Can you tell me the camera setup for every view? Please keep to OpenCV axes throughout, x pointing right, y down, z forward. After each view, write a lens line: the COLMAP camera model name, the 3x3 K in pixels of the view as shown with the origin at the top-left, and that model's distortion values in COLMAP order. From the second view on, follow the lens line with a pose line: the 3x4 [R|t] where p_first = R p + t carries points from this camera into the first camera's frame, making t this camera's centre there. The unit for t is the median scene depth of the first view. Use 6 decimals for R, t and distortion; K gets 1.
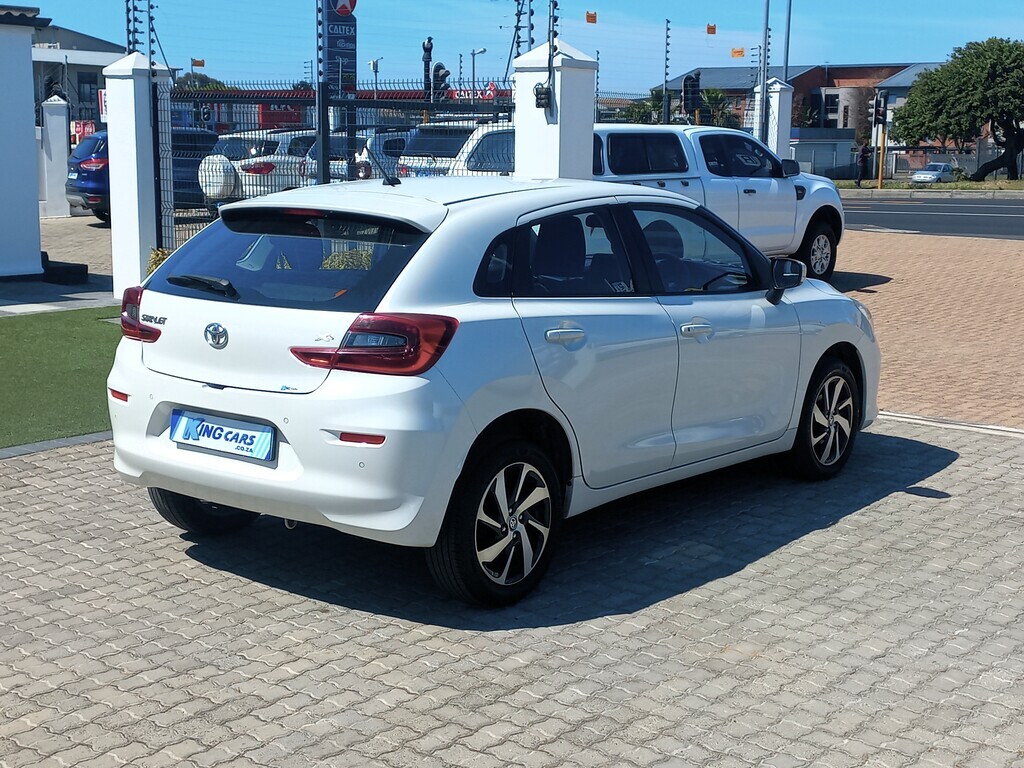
lens RADIAL K [[1464.4, 0, 512.0], [0, 1464.4, 384.0], [0, 0, 1]] dist [0.098914, -0.078425]
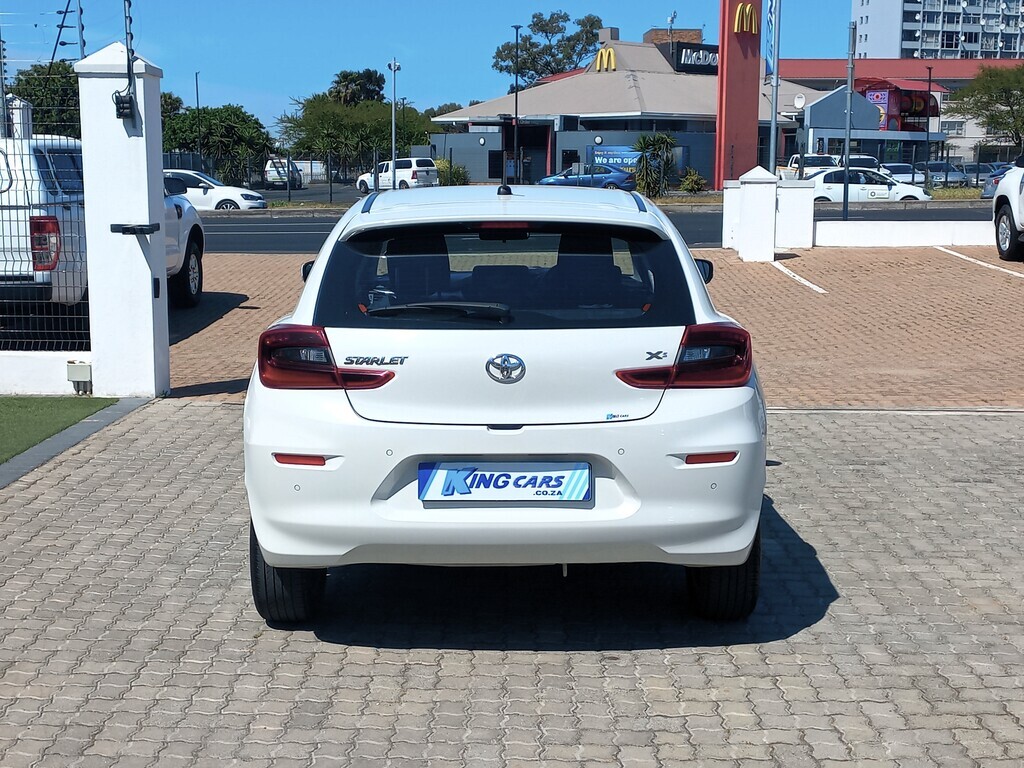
lens RADIAL K [[1464.4, 0, 512.0], [0, 1464.4, 384.0], [0, 0, 1]] dist [0.098914, -0.078425]
pose [[0.784072, -0.102031, 0.612226, -0.716380], [0.112119, 0.993452, 0.021975, -0.041656], [-0.610459, 0.051412, 0.790378, 0.307829]]
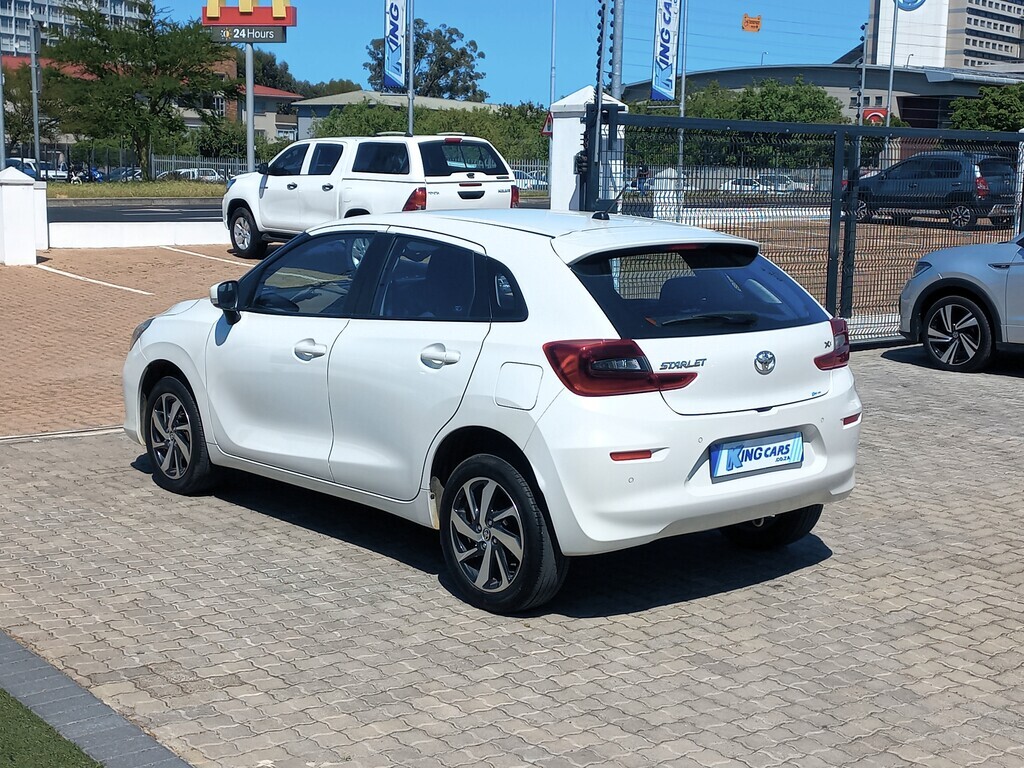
lens RADIAL K [[1464.4, 0, 512.0], [0, 1464.4, 384.0], [0, 0, 1]] dist [0.098914, -0.078425]
pose [[0.196621, -0.151545, 0.968697, -1.265285], [0.151856, 0.980768, 0.122611, -0.175148], [-0.968648, 0.122995, 0.215853, 0.931907]]
